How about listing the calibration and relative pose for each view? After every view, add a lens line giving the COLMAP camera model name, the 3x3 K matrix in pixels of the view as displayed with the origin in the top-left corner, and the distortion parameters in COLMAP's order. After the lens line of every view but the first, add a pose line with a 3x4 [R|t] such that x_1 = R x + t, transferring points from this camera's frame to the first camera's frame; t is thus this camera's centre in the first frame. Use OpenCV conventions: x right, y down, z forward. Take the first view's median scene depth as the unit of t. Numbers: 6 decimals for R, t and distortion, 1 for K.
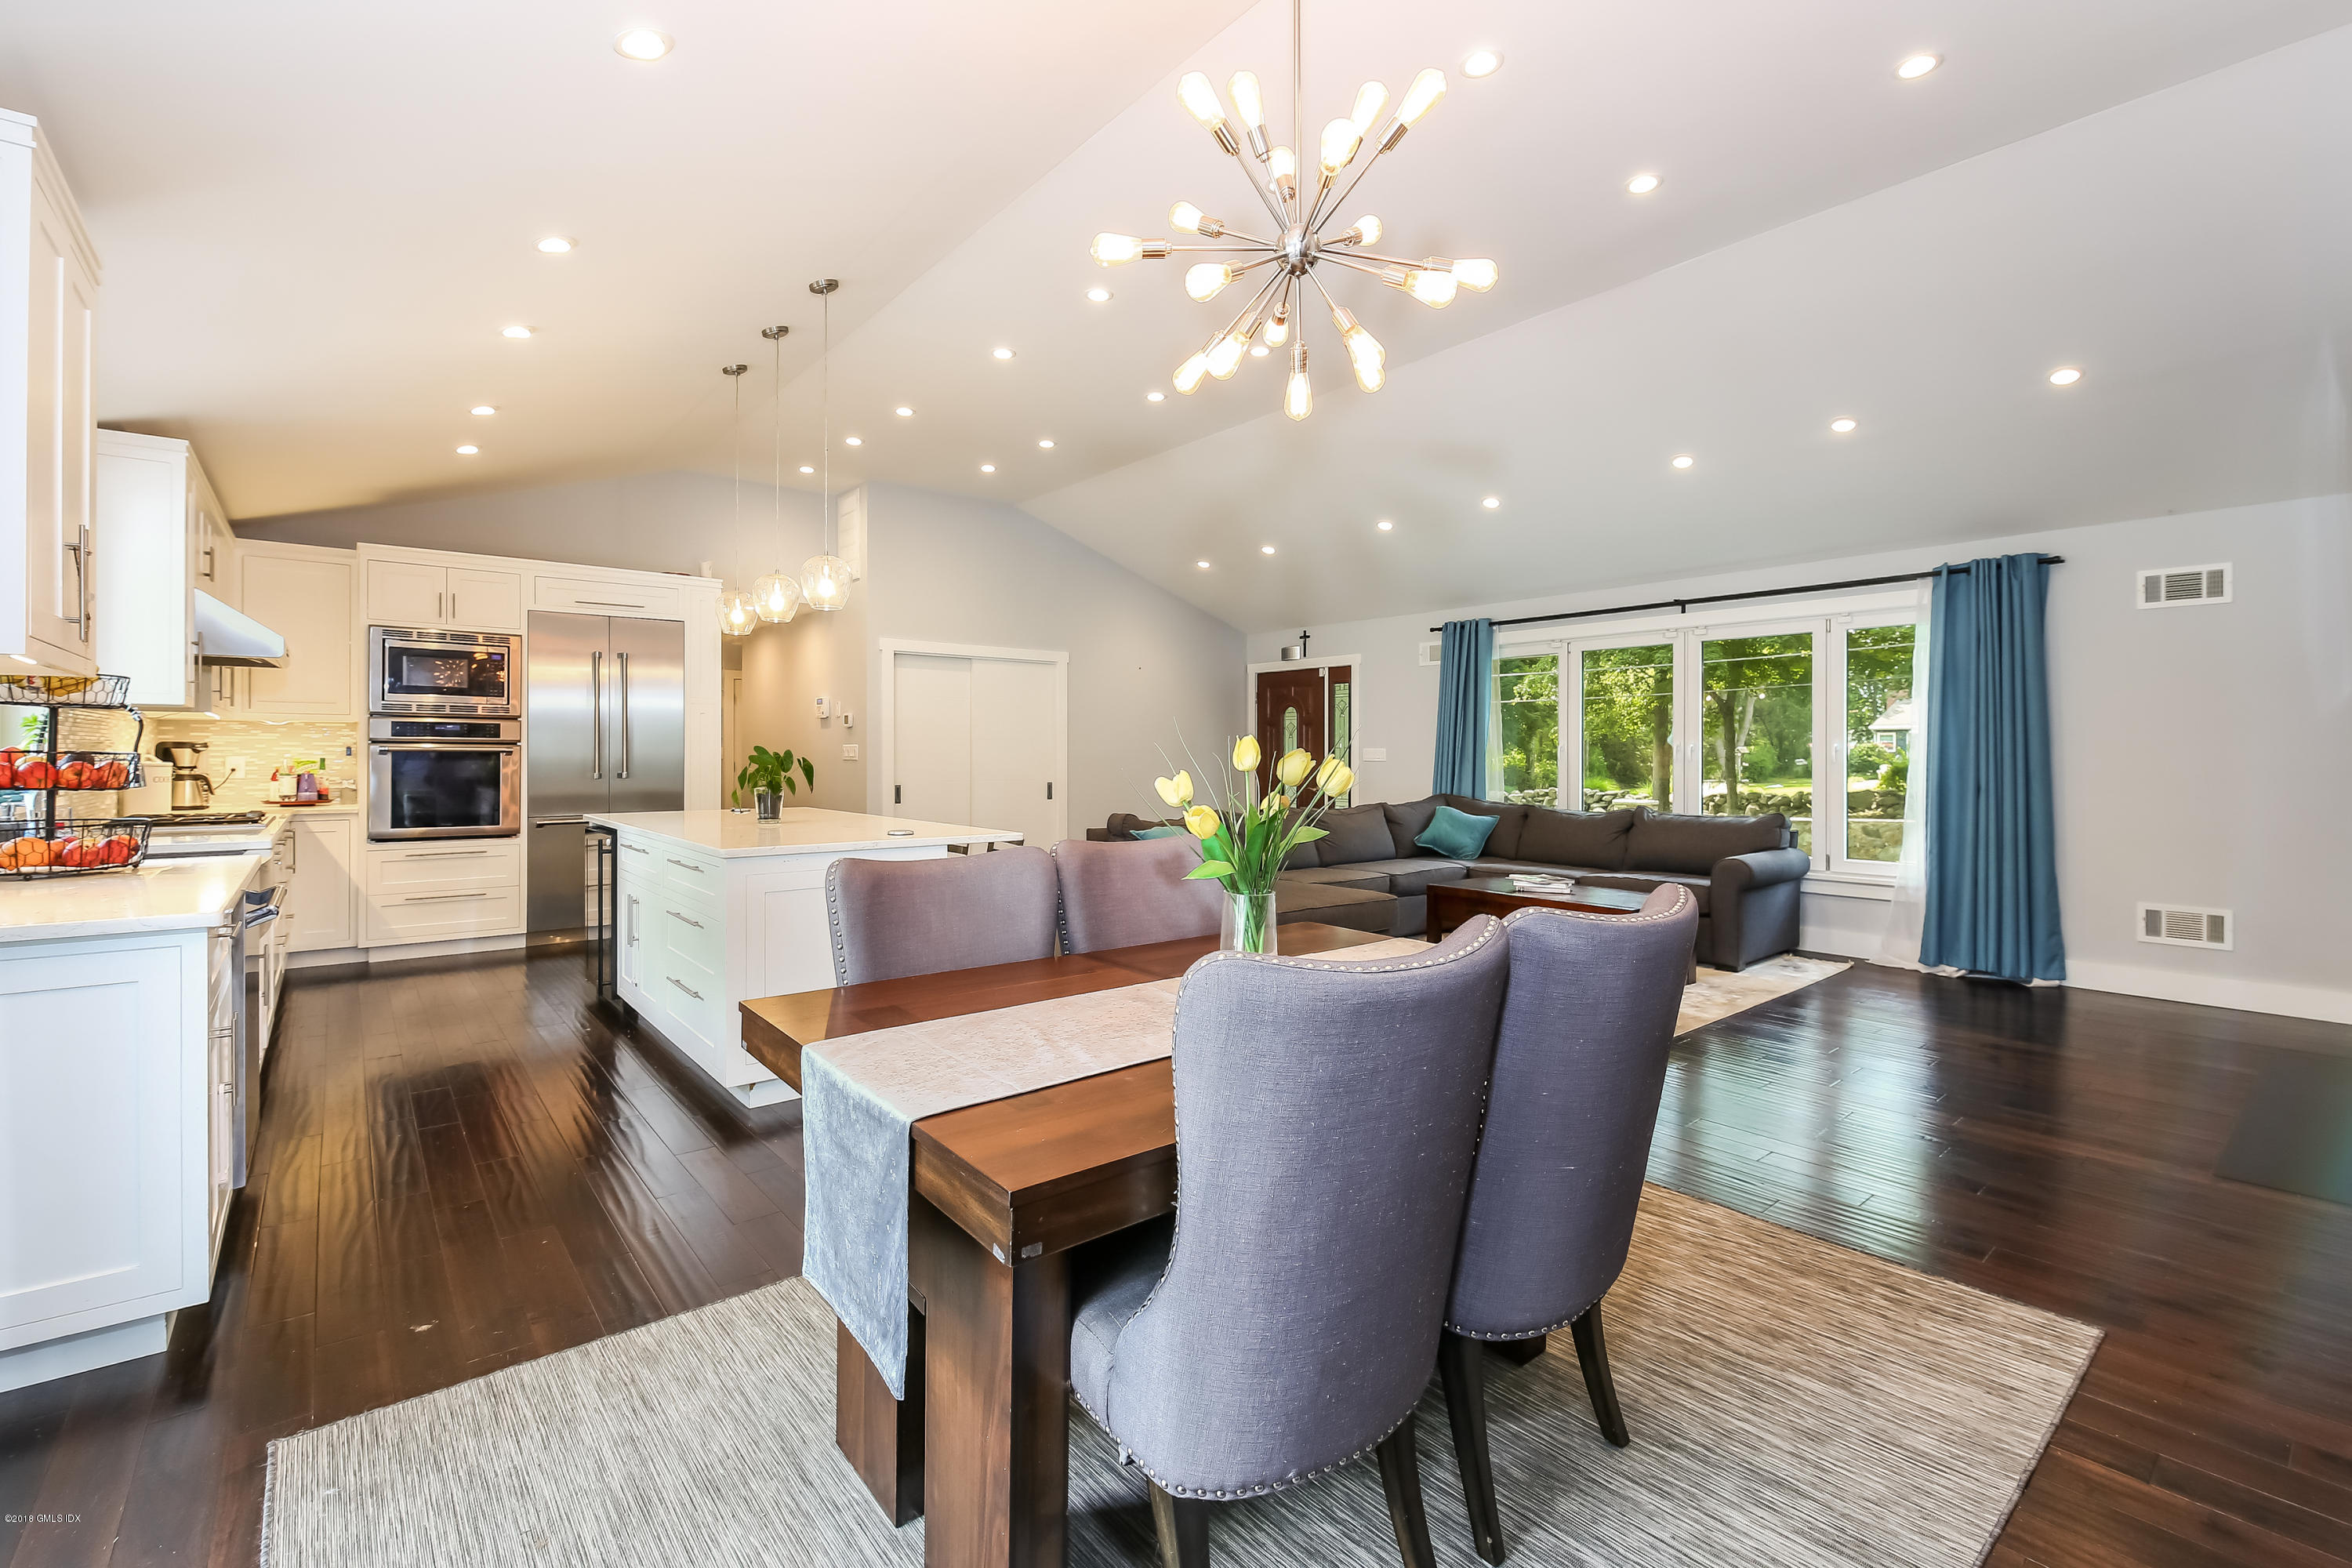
lens RADIAL K [[1029.9, 0, 1187.6], [0, 1029.9, 765.9], [0, 0, 1]] dist [-0.006515, -0.000375]
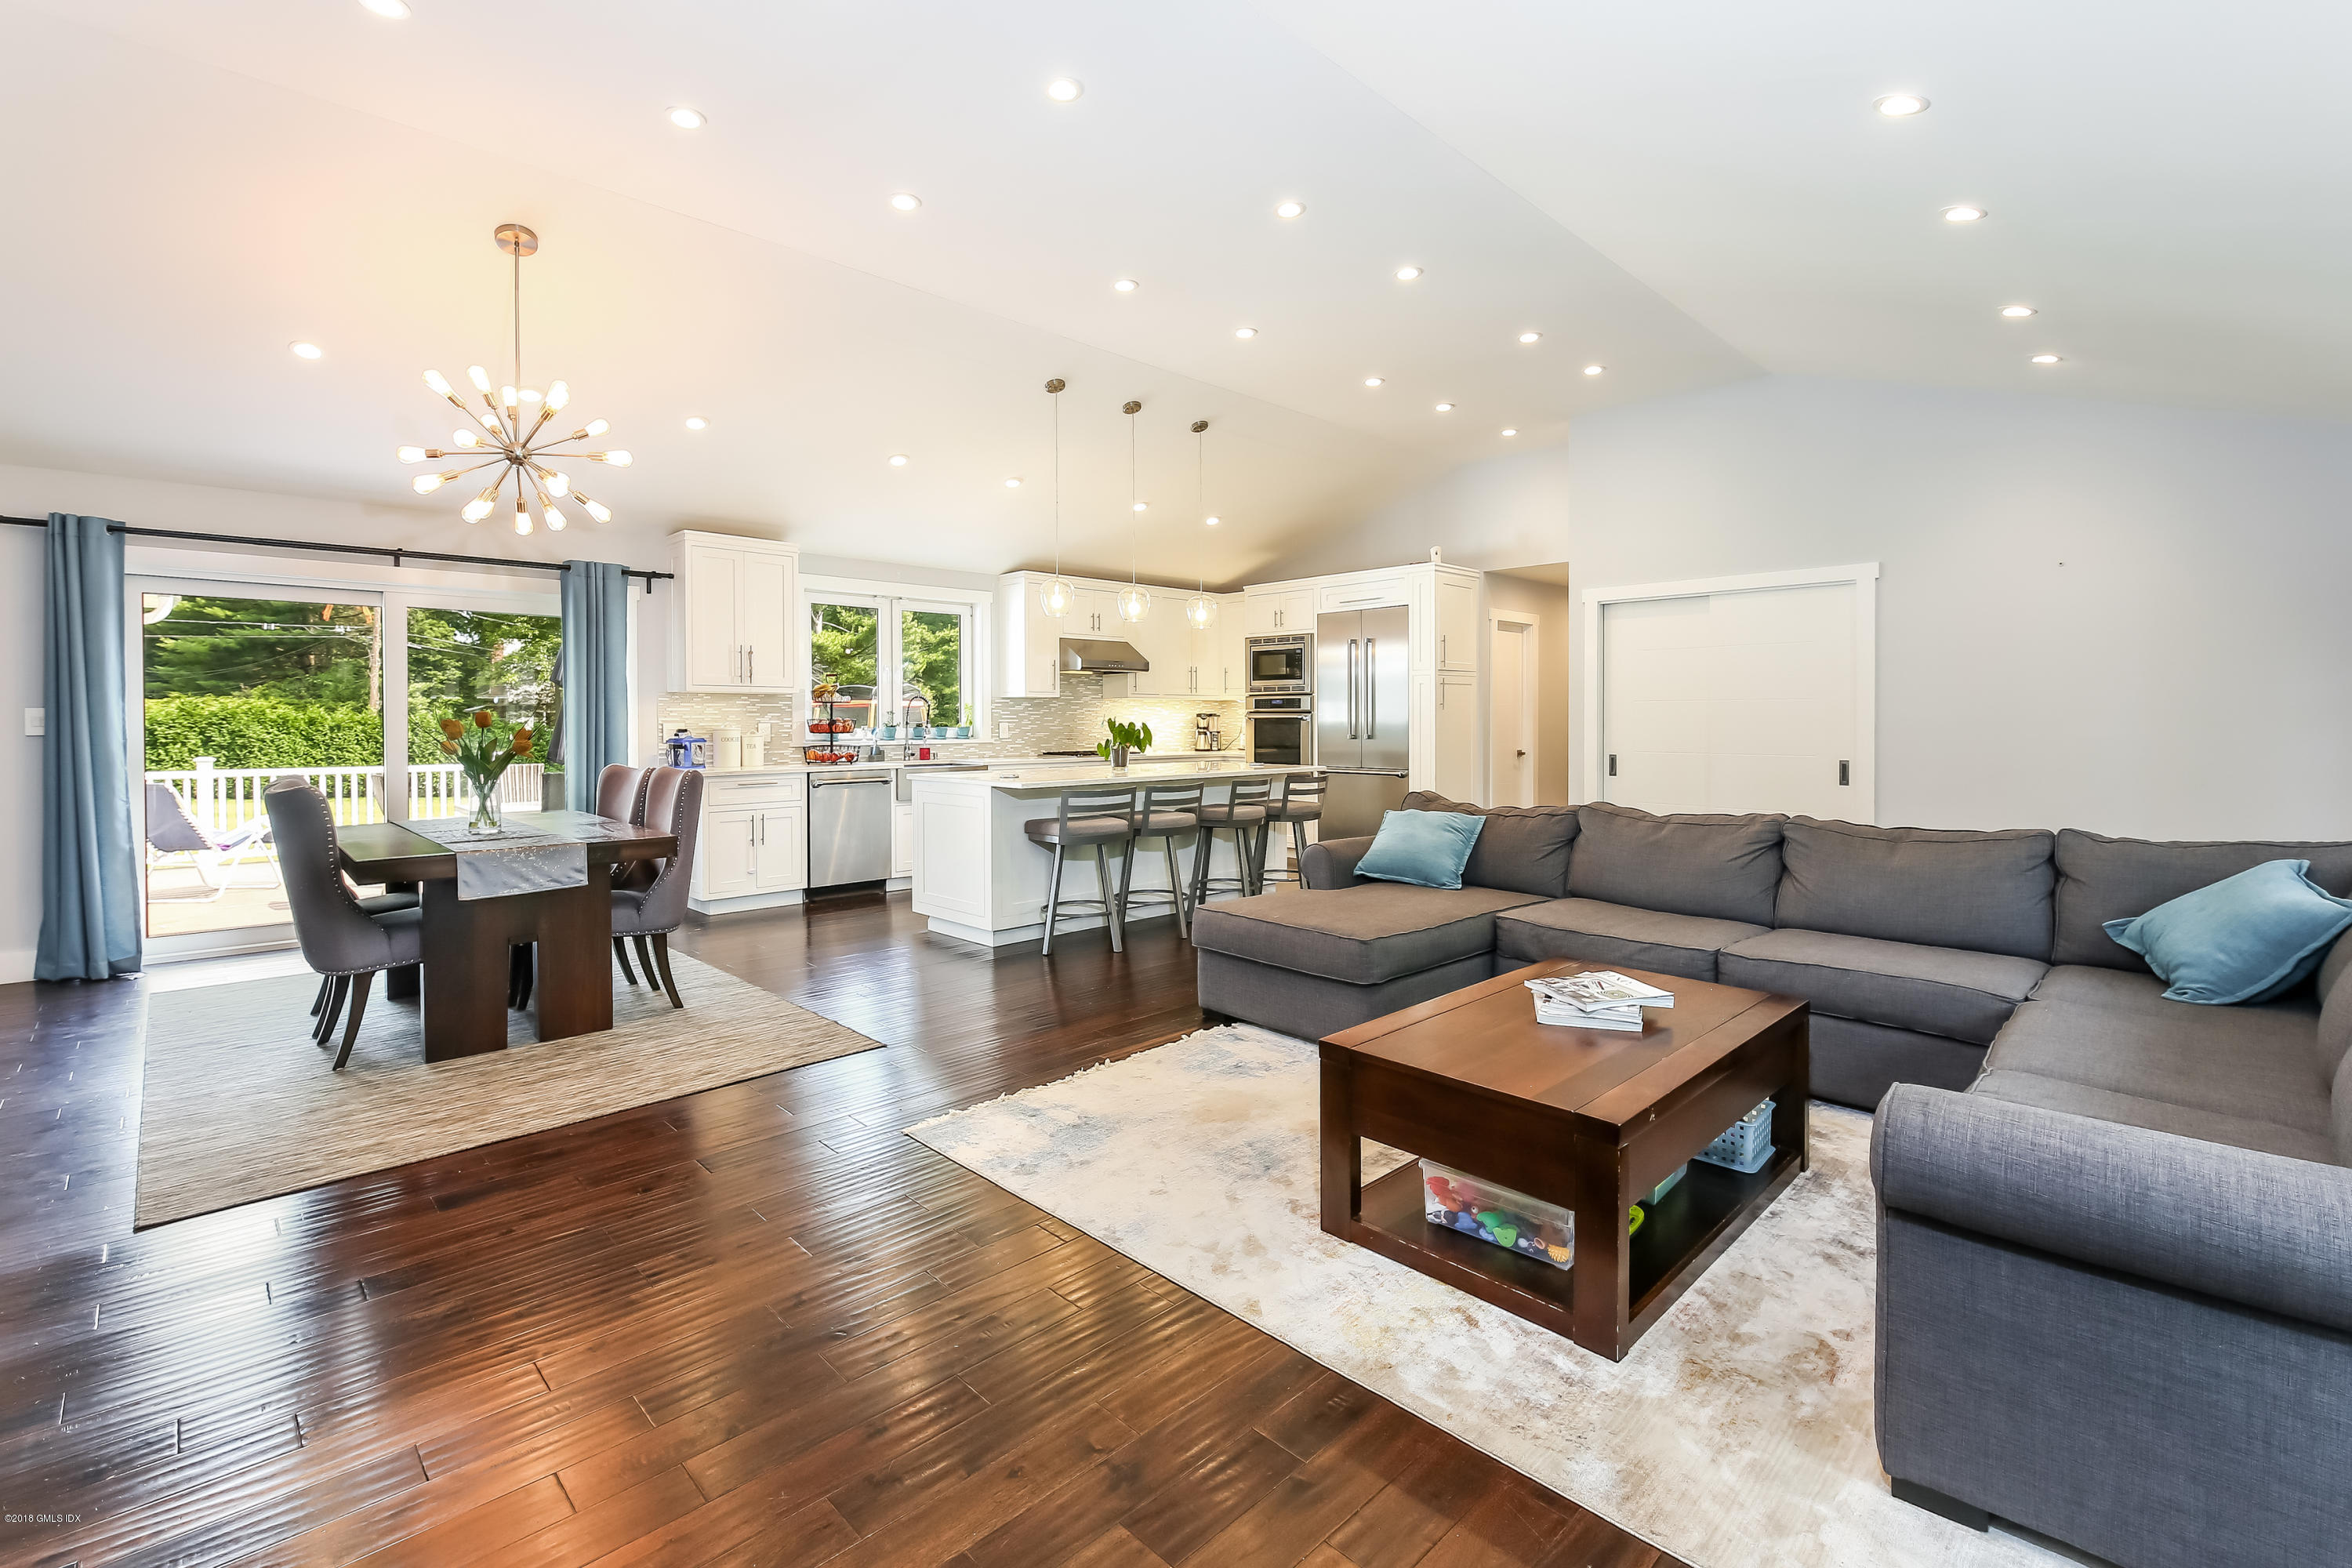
lens RADIAL K [[1029.9, 0, 1216.5], [0, 1029.9, 741.2], [0, 0, 1]] dist [-0.006515, -0.000375]
pose [[0.091107, 0.018217, -0.995674, 0.740928], [-0.009314, 0.999805, 0.017440, -0.006721], [0.995798, 0.007685, 0.091259, 0.787604]]
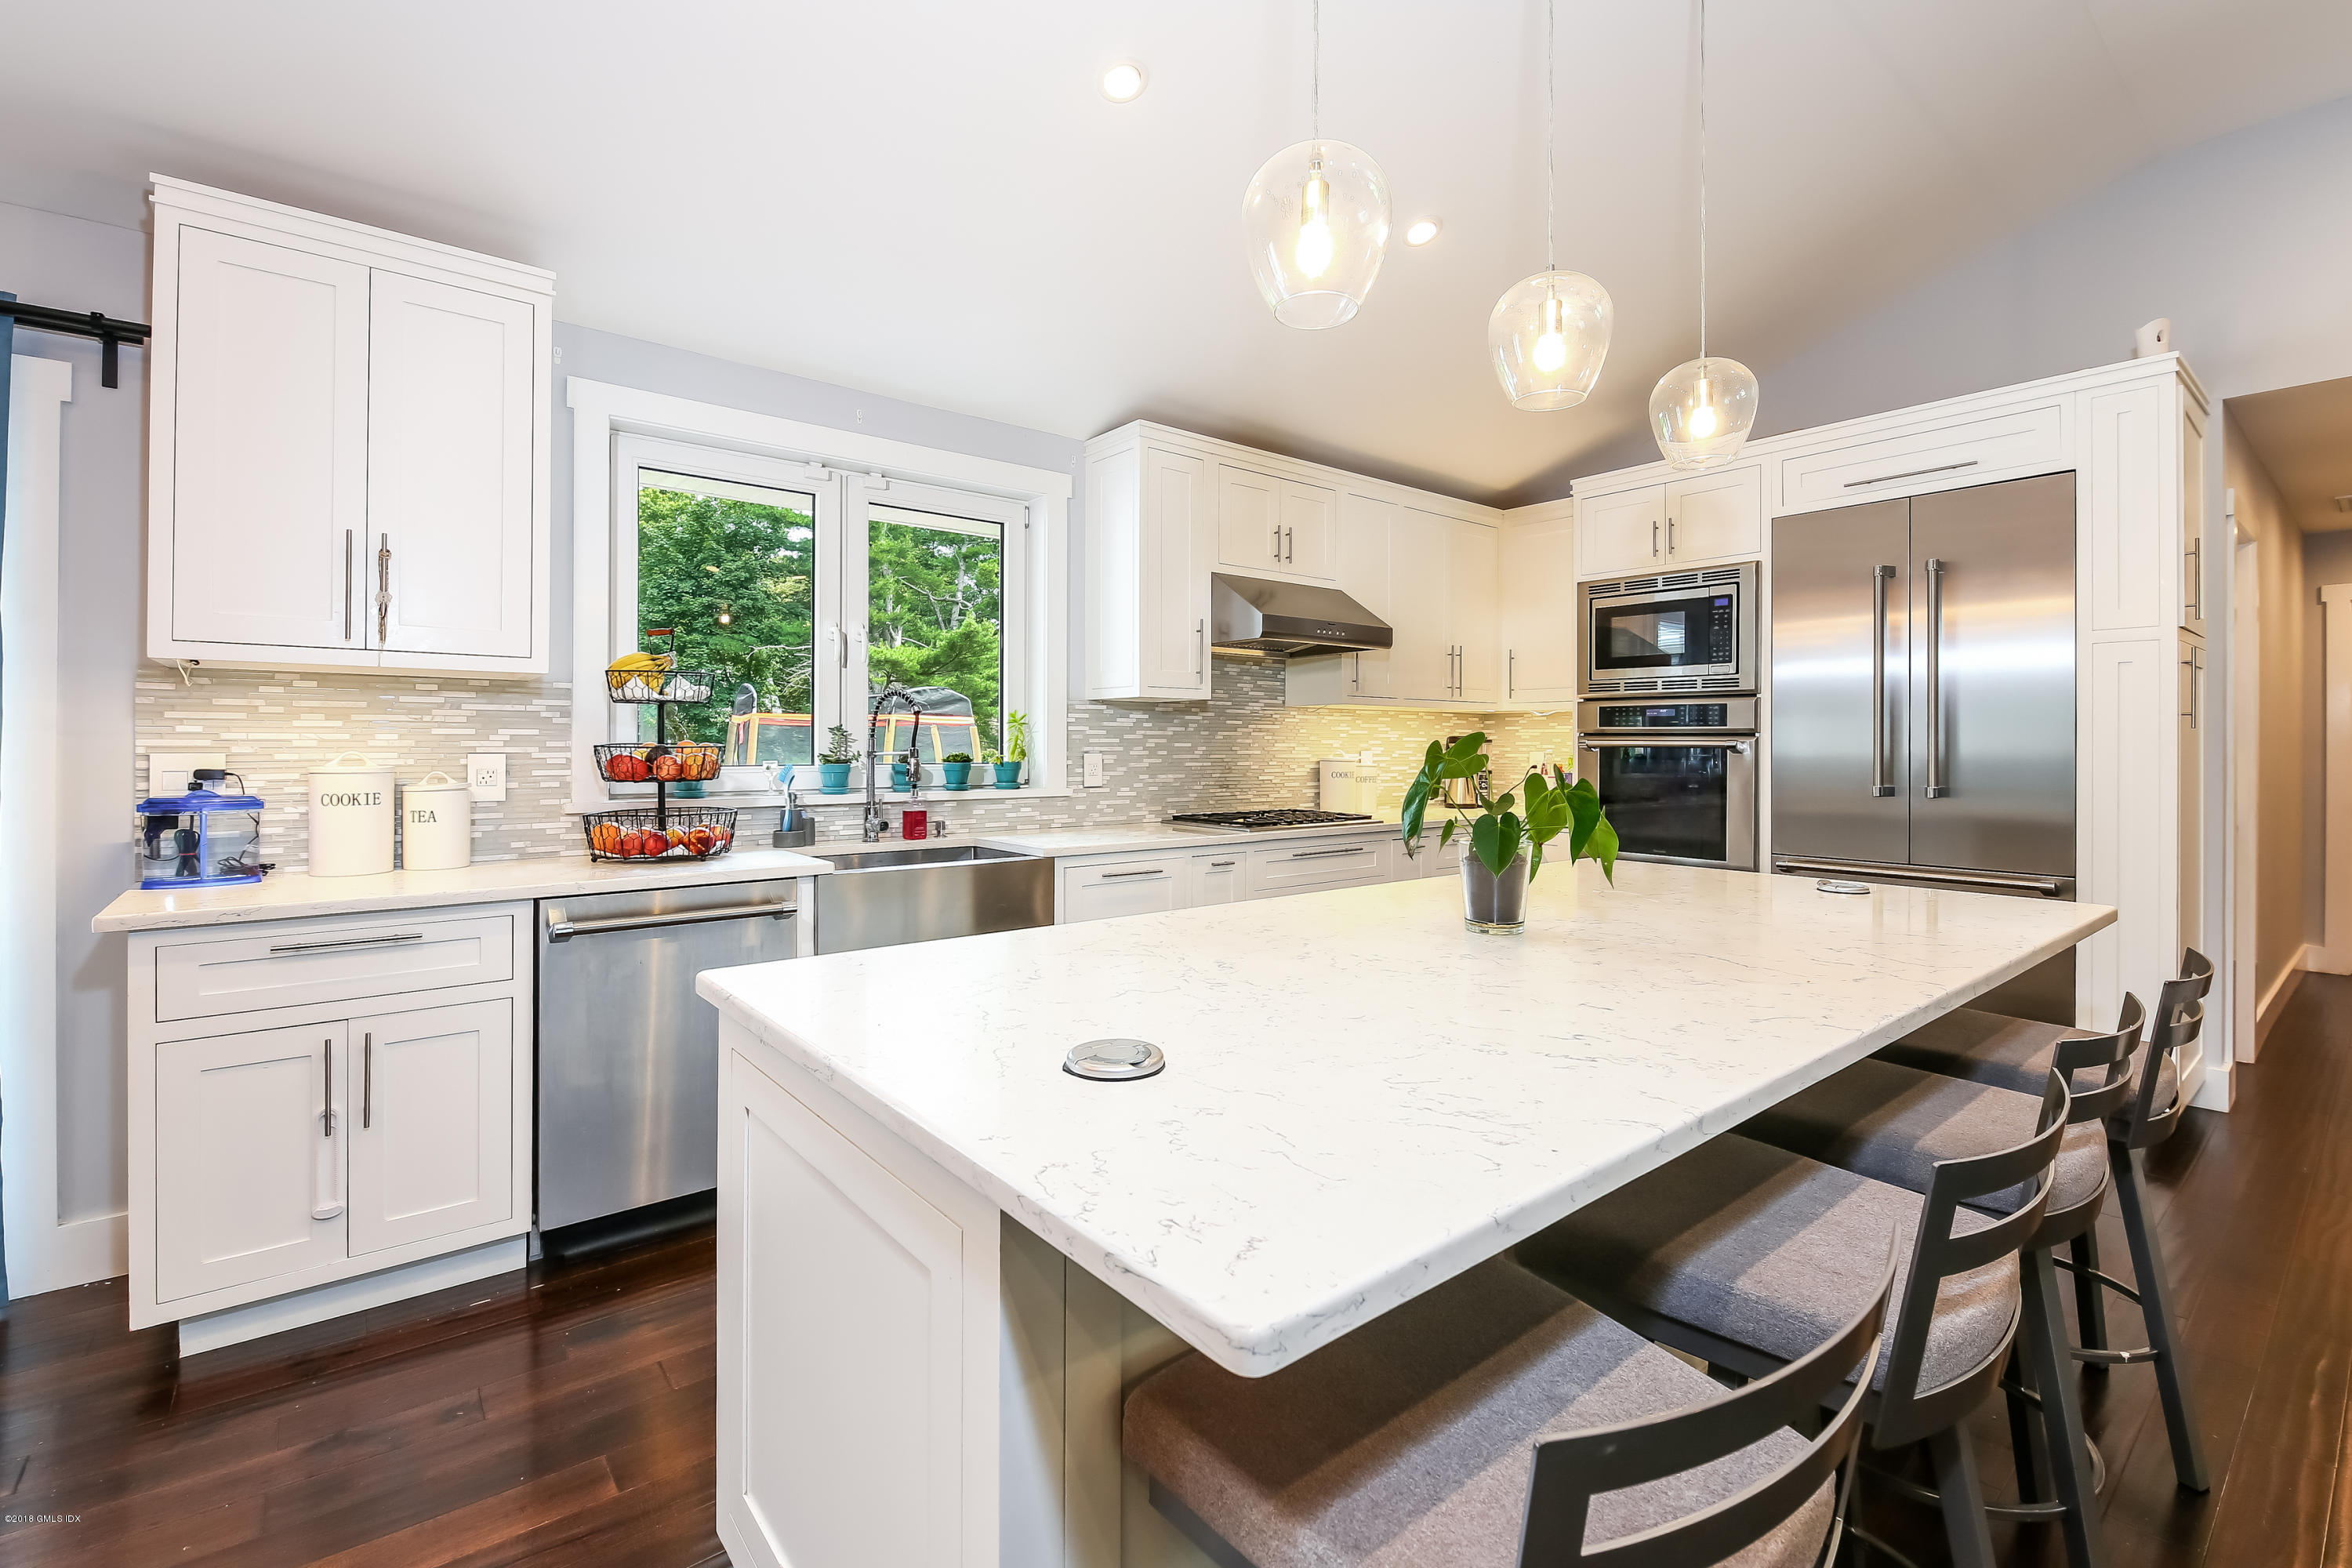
lens RADIAL K [[1029.9, 0, 1202.2], [0, 1029.9, 750.4], [0, 0, 1]] dist [-0.006515, -0.000375]
pose [[-0.001212, 0.003718, -0.999992, -0.024597], [-0.014282, 0.999891, 0.003735, -0.009987], [0.999897, 0.014287, -0.001159, 0.697139]]
